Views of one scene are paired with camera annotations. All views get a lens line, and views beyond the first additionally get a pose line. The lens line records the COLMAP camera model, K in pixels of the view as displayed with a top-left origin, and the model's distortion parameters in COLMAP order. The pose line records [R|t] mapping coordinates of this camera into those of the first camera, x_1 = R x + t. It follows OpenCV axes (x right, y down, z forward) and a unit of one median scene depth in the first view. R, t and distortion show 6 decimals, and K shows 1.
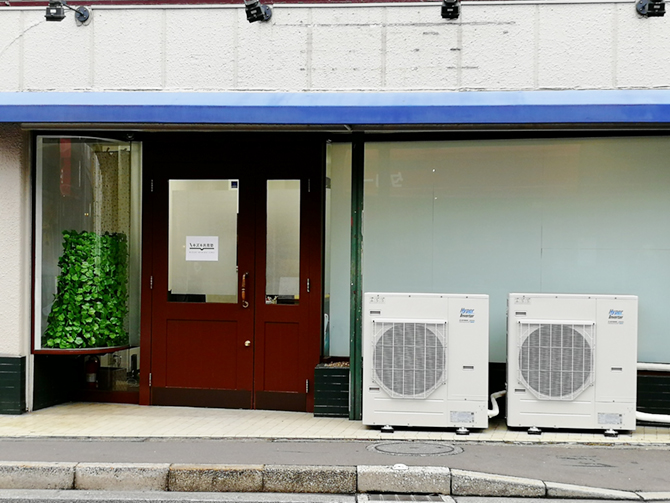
lens RADIAL K [[1136.5, 0, 335.0], [0, 1136.5, 251.5], [0, 0, 1]] dist [0.165169, 0.030639]
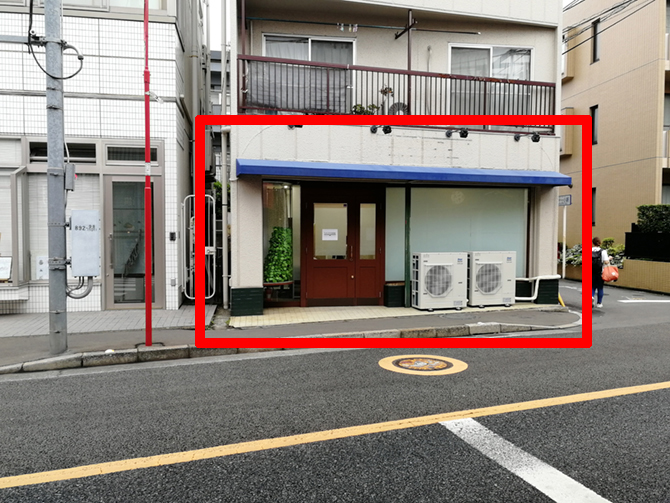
lens RADIAL K [[528.5, 0, 335.0], [0, 528.5, 251.5], [0, 0, 1]] dist [-0.000948, -0.000568]
pose [[0.929795, -0.021998, 0.367419, -0.521011], [0.011475, 0.999460, 0.030800, -0.001768], [-0.367899, -0.024421, 0.929545, 0.060755]]
